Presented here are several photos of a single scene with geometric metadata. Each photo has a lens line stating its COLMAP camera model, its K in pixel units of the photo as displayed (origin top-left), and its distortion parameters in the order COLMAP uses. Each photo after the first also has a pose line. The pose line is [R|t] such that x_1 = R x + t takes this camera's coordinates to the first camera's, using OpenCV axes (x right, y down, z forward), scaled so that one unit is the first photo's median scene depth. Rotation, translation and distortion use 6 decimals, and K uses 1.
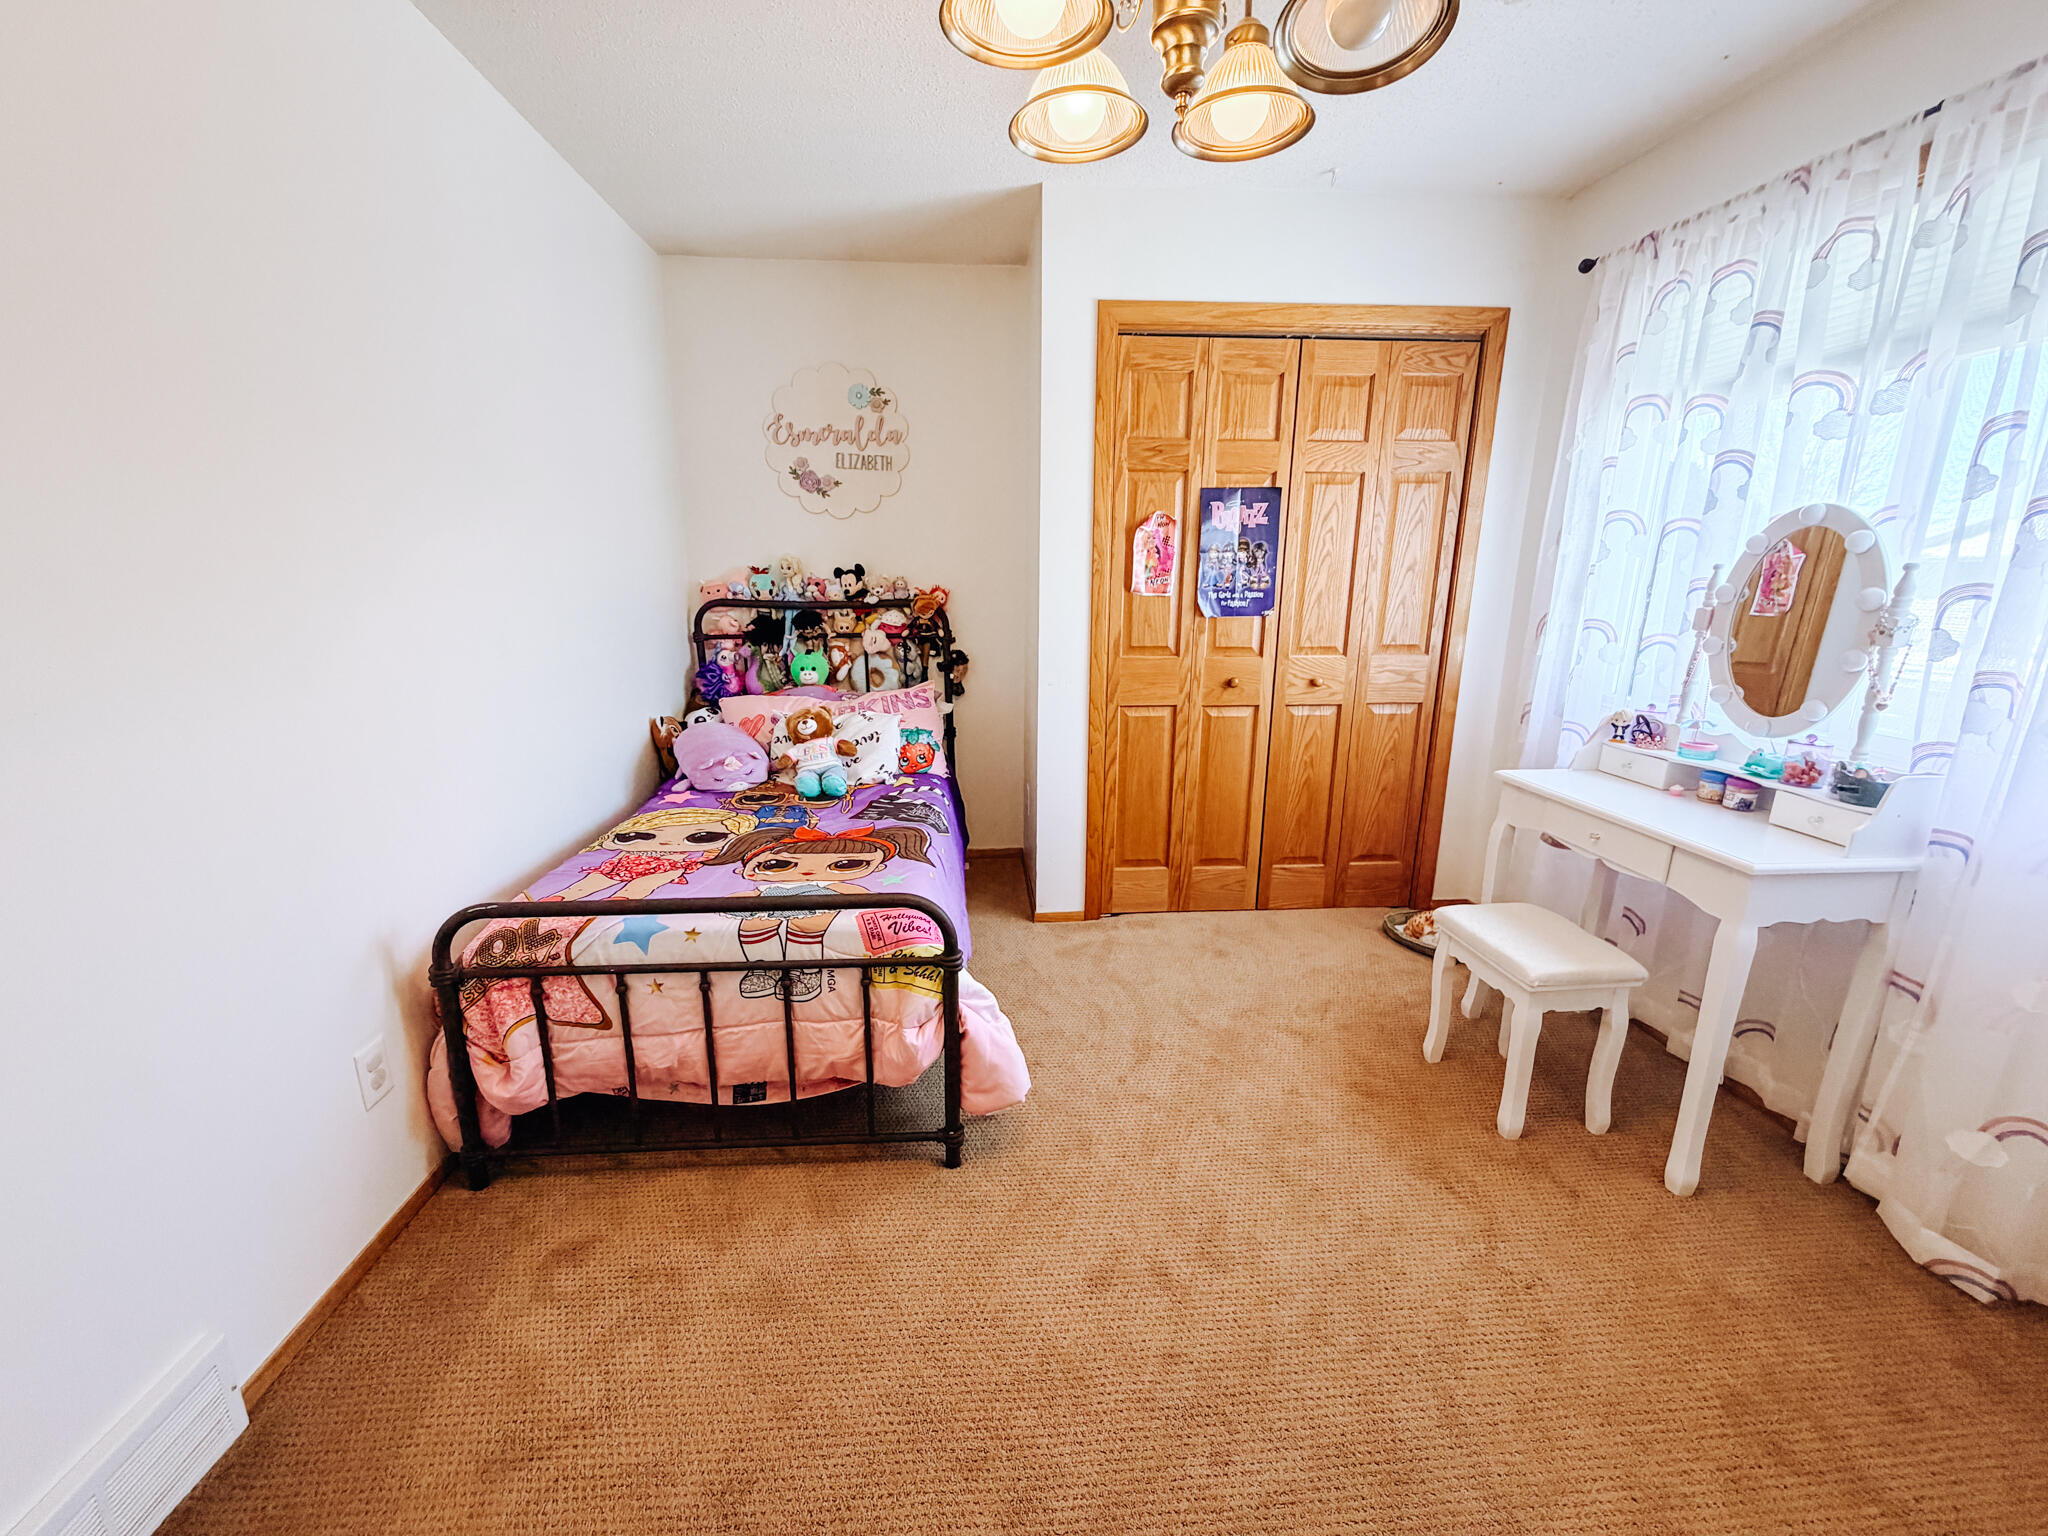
lens RADIAL K [[815.6, 0, 1022.3], [0, 815.6, 771.0], [0, 0, 1]] dist [0.000299, -0.000039]
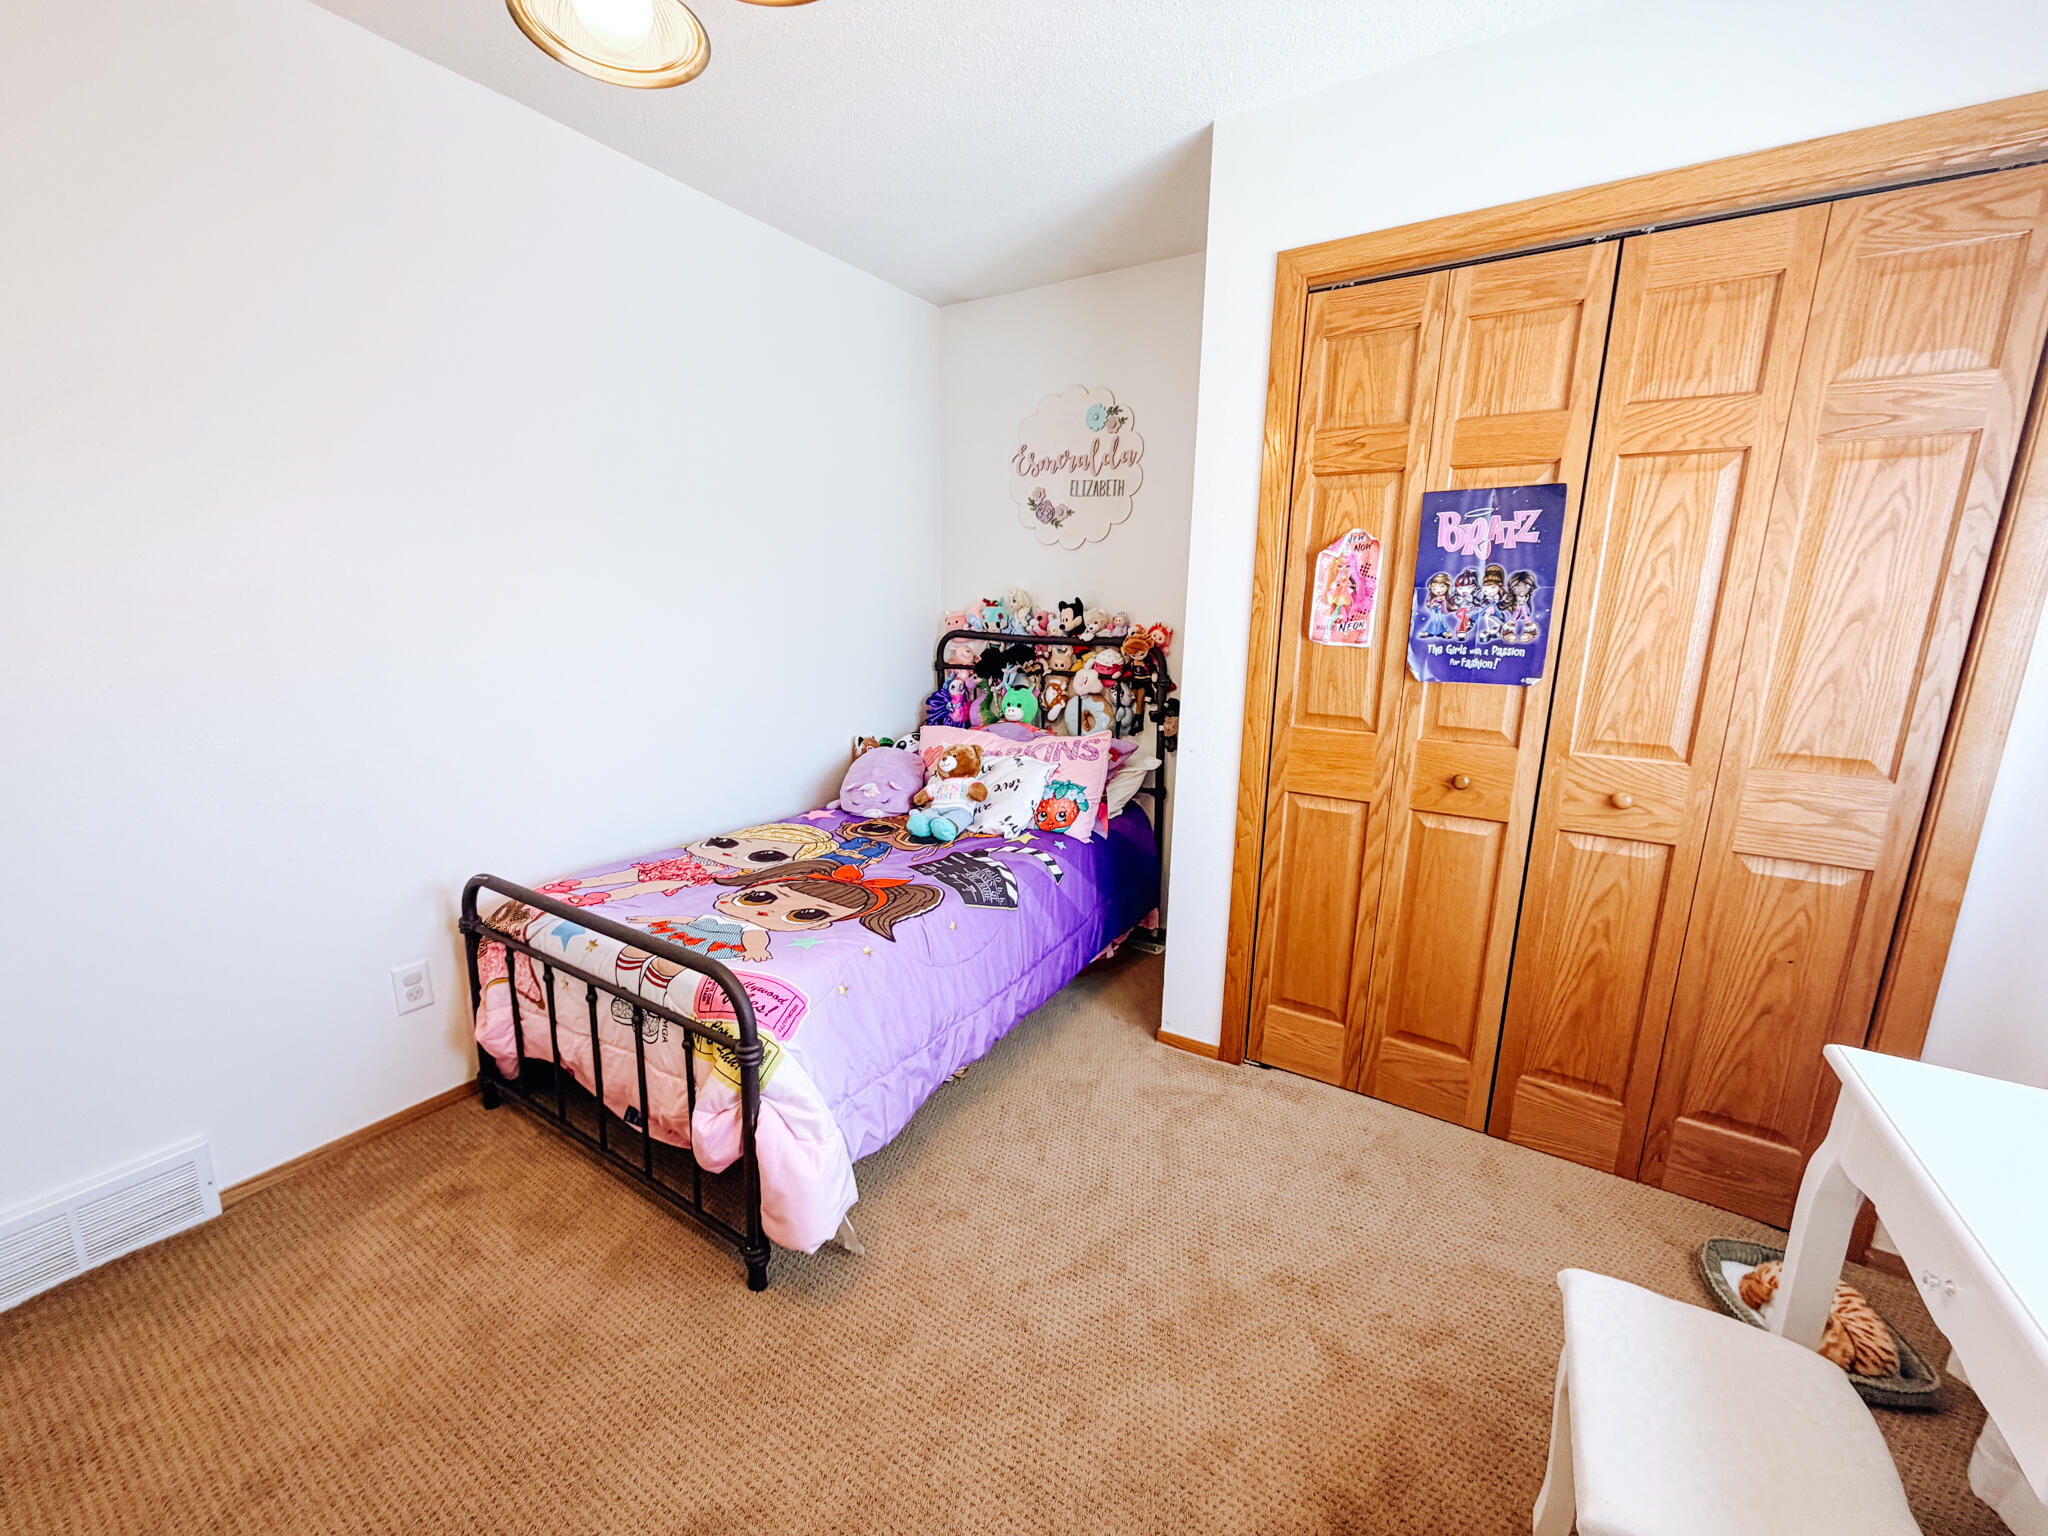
lens RADIAL K [[815.6, 0, 1025.3], [0, 815.6, 773.0], [0, 0, 1]] dist [0.000299, -0.000039]
pose [[0.804344, 0.136483, -0.578276, 0.377190], [-0.158100, 0.987336, 0.013121, -0.072704], [0.572743, 0.080871, 0.815736, 0.273891]]
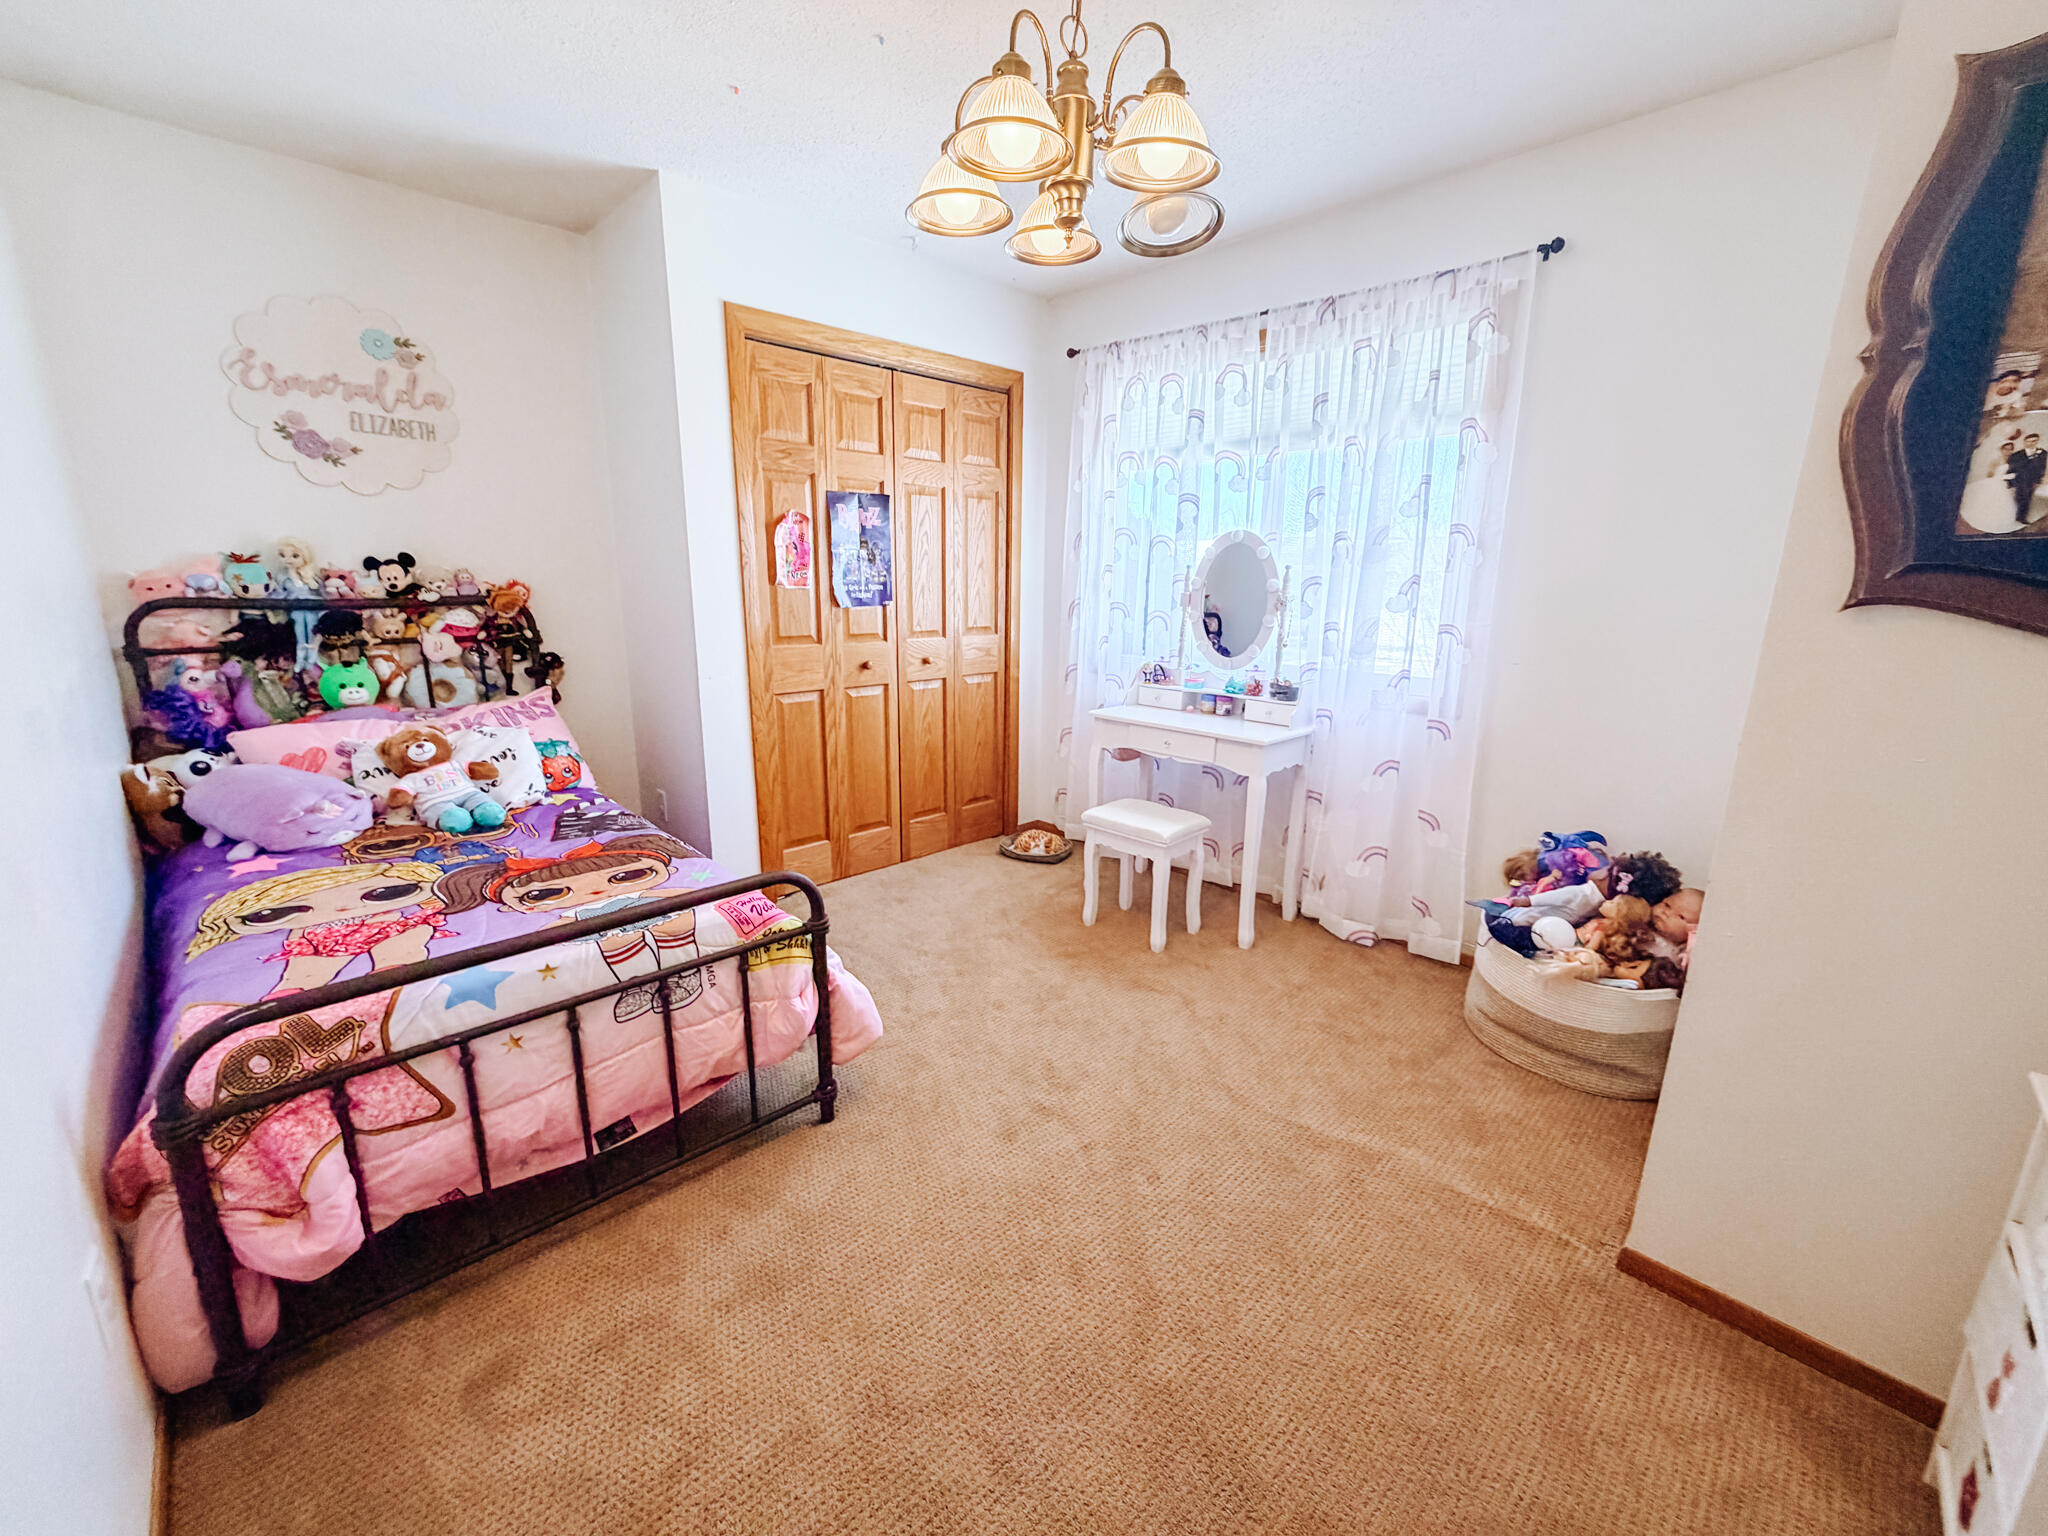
lens RADIAL K [[815.6, 0, 1022.5], [0, 815.6, 770.7], [0, 0, 1]] dist [0.000299, -0.000039]
pose [[0.765814, -0.144595, 0.626595, -0.325364], [0.145164, 0.988113, 0.050603, 0.010617], [-0.626463, 0.052206, 0.777701, -0.006678]]
